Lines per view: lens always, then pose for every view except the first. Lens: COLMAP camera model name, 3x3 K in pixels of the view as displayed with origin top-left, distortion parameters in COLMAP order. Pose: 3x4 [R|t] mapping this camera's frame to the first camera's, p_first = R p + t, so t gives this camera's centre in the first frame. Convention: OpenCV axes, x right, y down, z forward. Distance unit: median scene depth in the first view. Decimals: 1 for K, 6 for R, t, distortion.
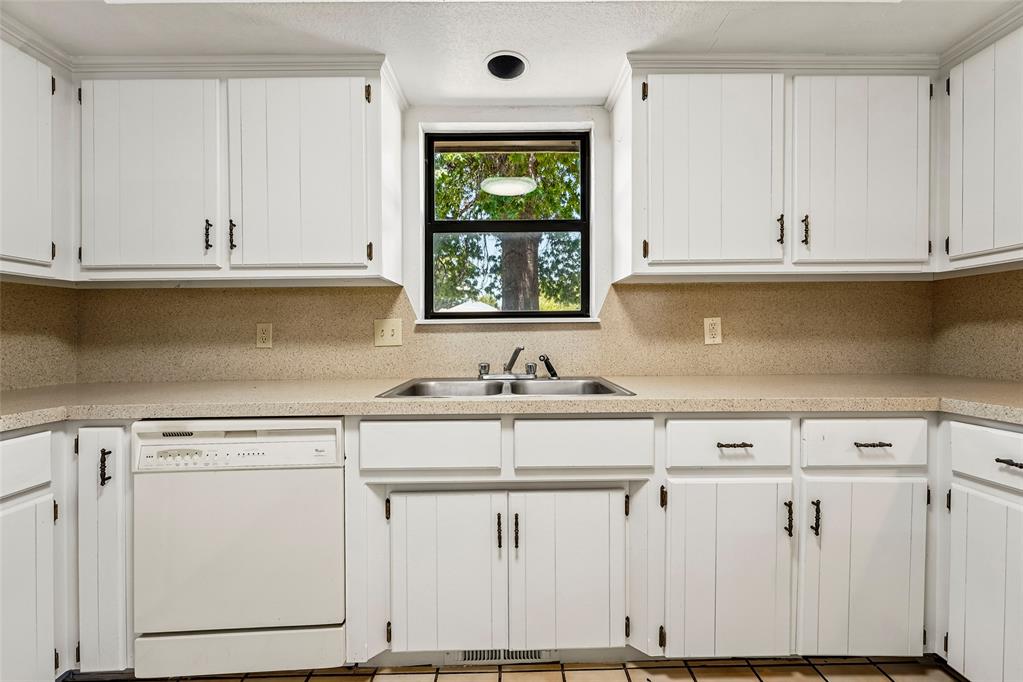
lens RADIAL K [[402.0, 0, 513.0], [0, 402.0, 337.2], [0, 0, 1]] dist [-0.001165, -0.000483]
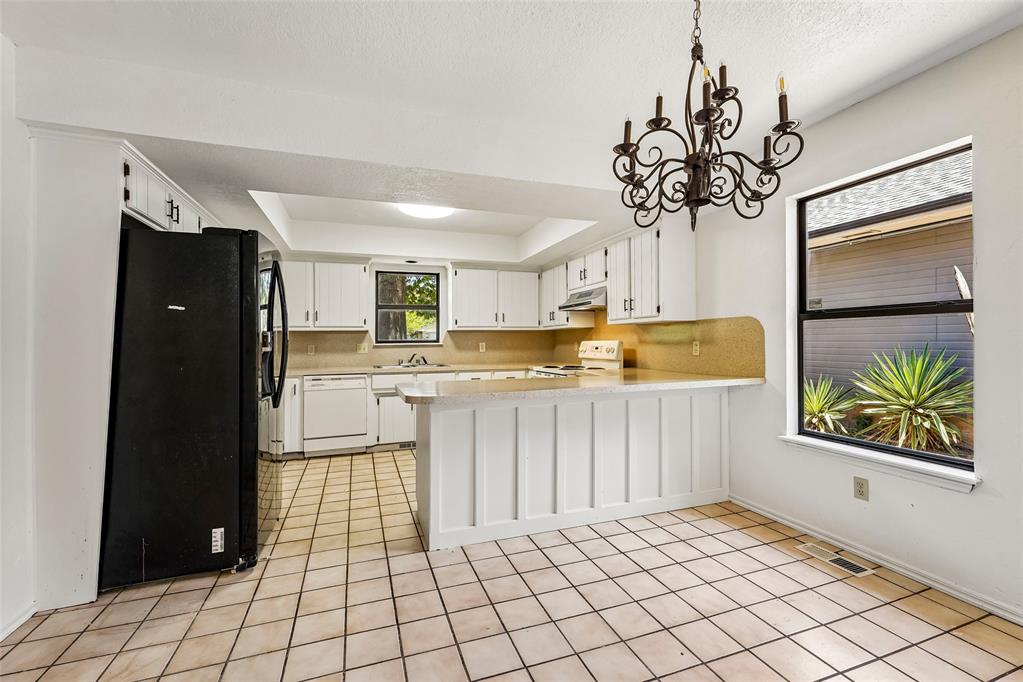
lens RADIAL K [[441.8, 0, 512.0], [0, 441.8, 336.0], [0, 0, 1]] dist [0.001151, 0.000007]
pose [[0.946983, 0.003470, 0.321265, -0.332489], [0.003008, 0.999802, -0.019668, -0.035528], [-0.321270, 0.019591, 0.946785, -2.174155]]
